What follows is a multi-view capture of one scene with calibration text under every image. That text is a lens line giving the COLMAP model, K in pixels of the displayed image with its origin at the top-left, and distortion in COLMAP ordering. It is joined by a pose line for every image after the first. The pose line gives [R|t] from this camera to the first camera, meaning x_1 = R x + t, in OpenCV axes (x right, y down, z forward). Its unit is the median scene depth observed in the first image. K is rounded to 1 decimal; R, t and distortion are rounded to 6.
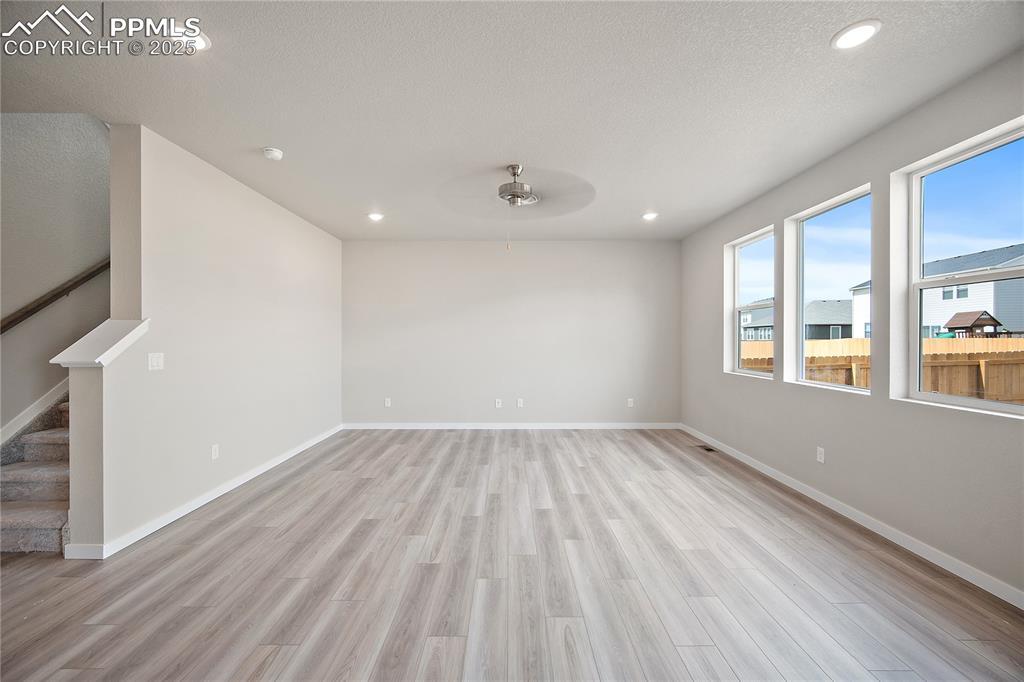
lens RADIAL K [[402.3, 0, 509.2], [0, 402.3, 341.3], [0, 0, 1]] dist [-0.003047, 0.000140]
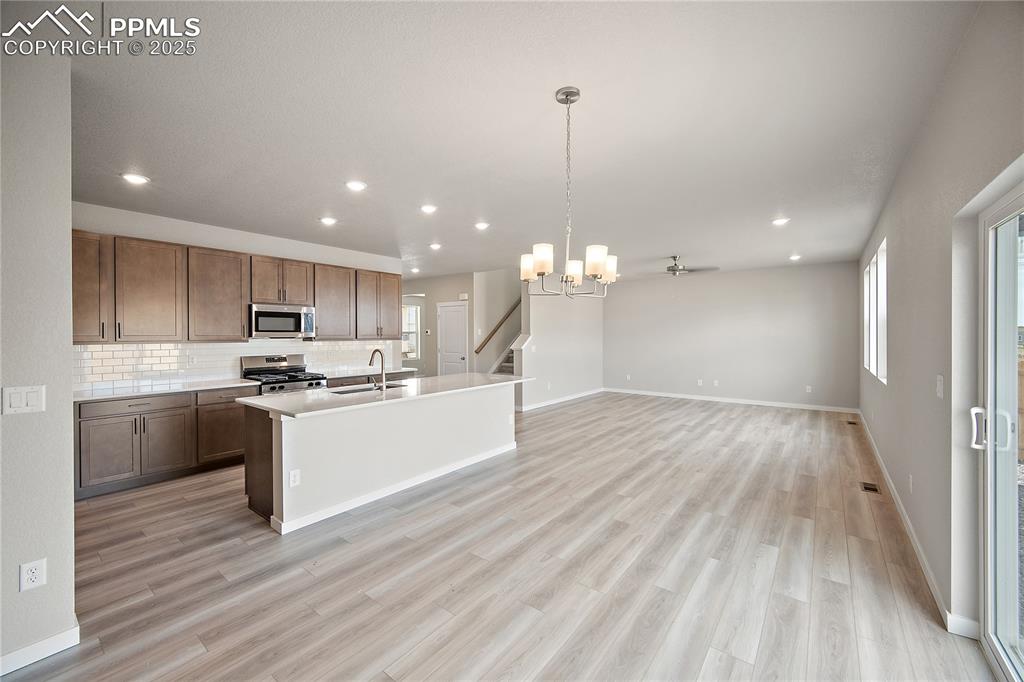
lens RADIAL K [[402.3, 0, 508.0], [0, 402.3, 339.7], [0, 0, 1]] dist [-0.003047, 0.000140]
pose [[0.783813, 0.006271, -0.620965, 0.671501], [-0.001727, 0.999967, 0.007918, -0.032578], [0.620995, -0.005133, 0.783798, -1.215497]]
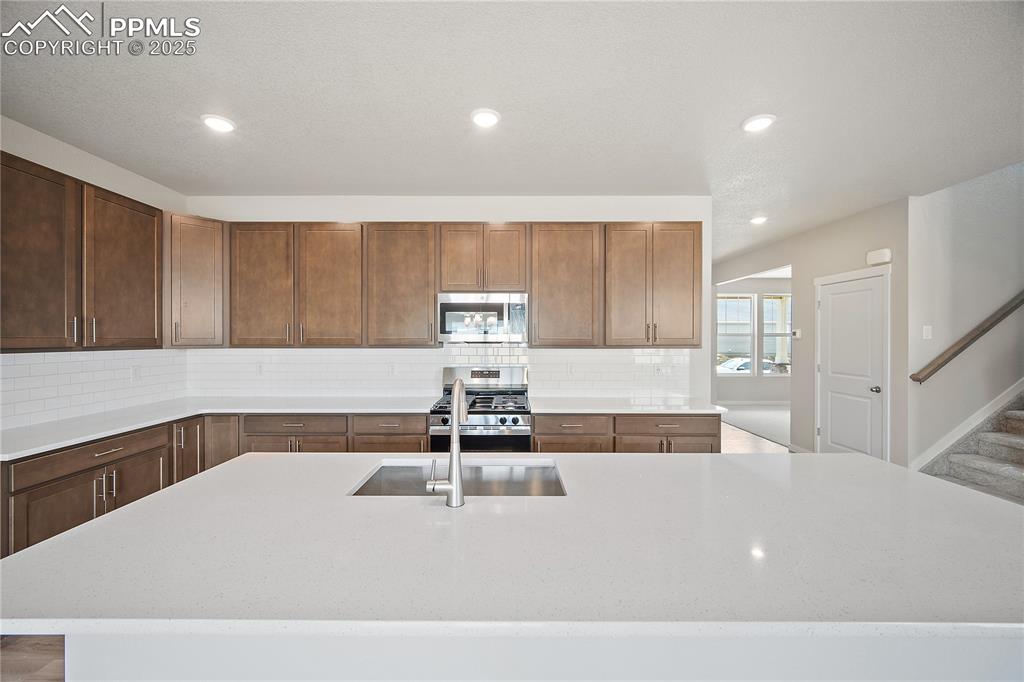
lens RADIAL K [[402.3, 0, 511.7], [0, 402.3, 340.7], [0, 0, 1]] dist [-0.003047, 0.000140]
pose [[-0.003628, 0.005685, -0.999977, -0.006019], [-0.007663, 0.999954, 0.005713, -0.037613], [0.999964, 0.007684, -0.003584, -0.396356]]
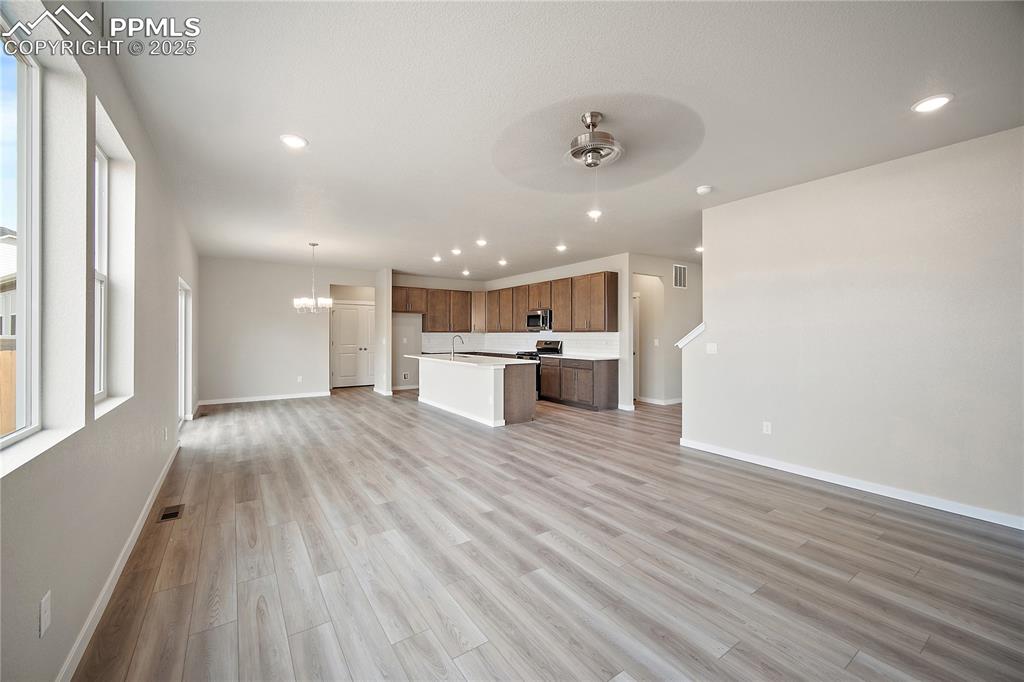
lens RADIAL K [[402.3, 0, 508.6], [0, 402.3, 337.8], [0, 0, 1]] dist [-0.003047, 0.000140]
pose [[-0.824855, 0.004332, -0.565328, 0.655142], [-0.004763, 0.999882, 0.014611, -0.011865], [0.565325, 0.014745, -0.824737, 1.721912]]
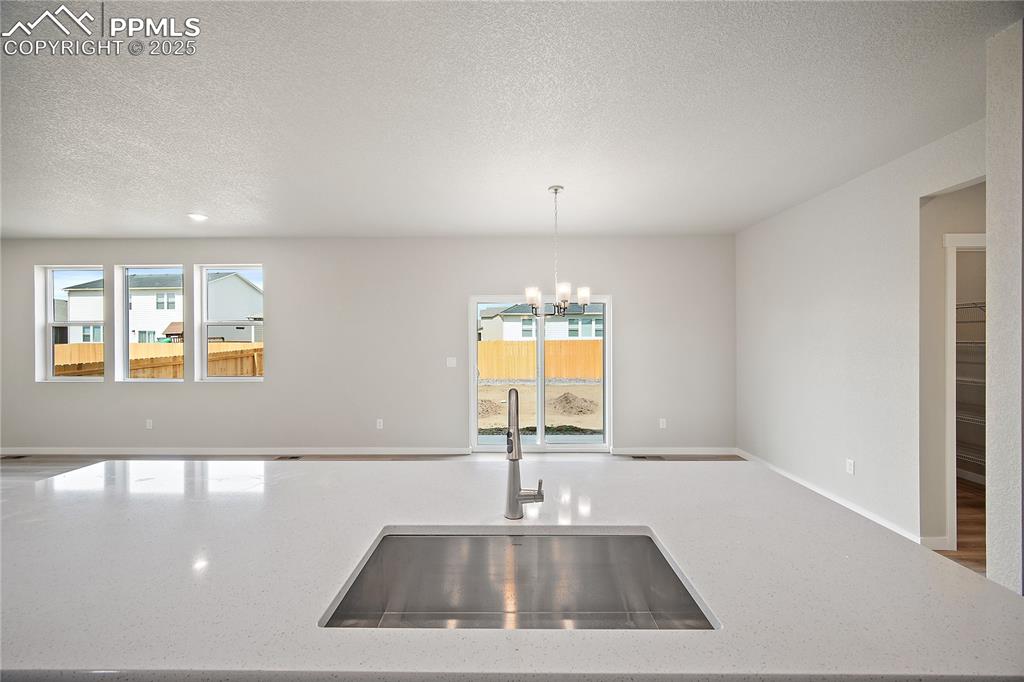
lens RADIAL K [[402.3, 0, 512.2], [0, 402.3, 343.2], [0, 0, 1]] dist [-0.003047, 0.000140]
pose [[0.007732, -0.008122, 0.999937, -0.838148], [0.009366, 0.999924, 0.008050, -0.036030], [-0.999926, 0.009303, 0.007807, -0.466051]]
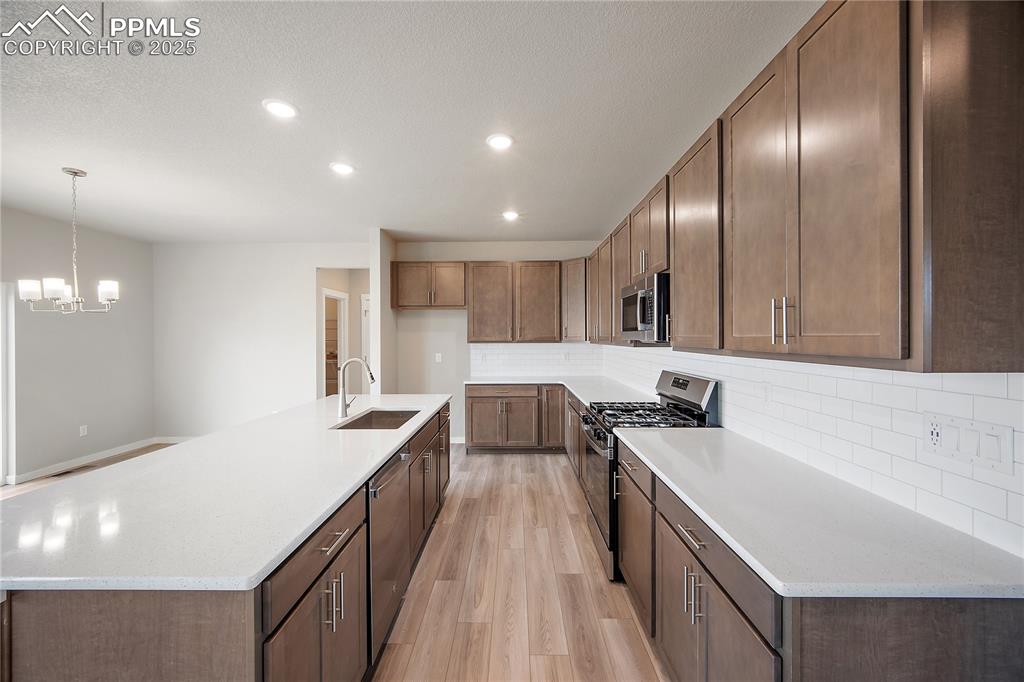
lens RADIAL K [[402.3, 0, 509.7], [0, 402.3, 336.5], [0, 0, 1]] dist [-0.003047, 0.000140]
pose [[-0.999897, 0.005161, 0.013377, -0.818149], [0.005245, 0.999967, 0.006276, -0.043408], [-0.013344, 0.006346, -0.999891, 0.429945]]
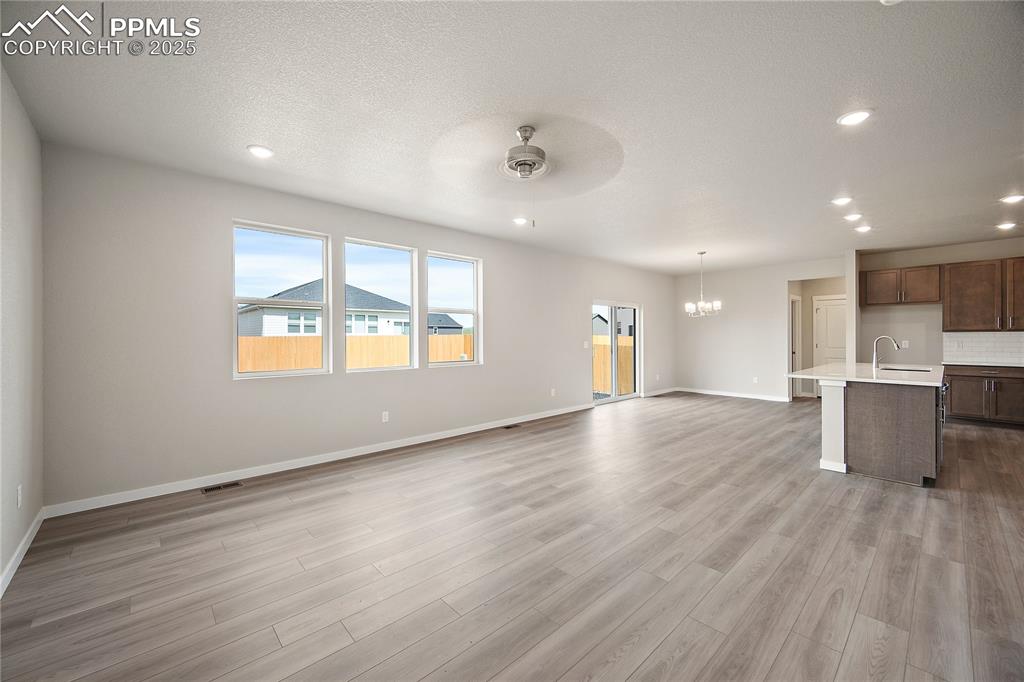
lens RADIAL K [[402.3, 0, 507.4], [0, 402.3, 336.4], [0, 0, 1]] dist [-0.003047, 0.000140]
pose [[-0.671877, 0.003264, 0.740655, -0.637543], [0.008832, 0.999955, 0.003604, -0.008851], [-0.740610, 0.008963, -0.671875, 1.764964]]
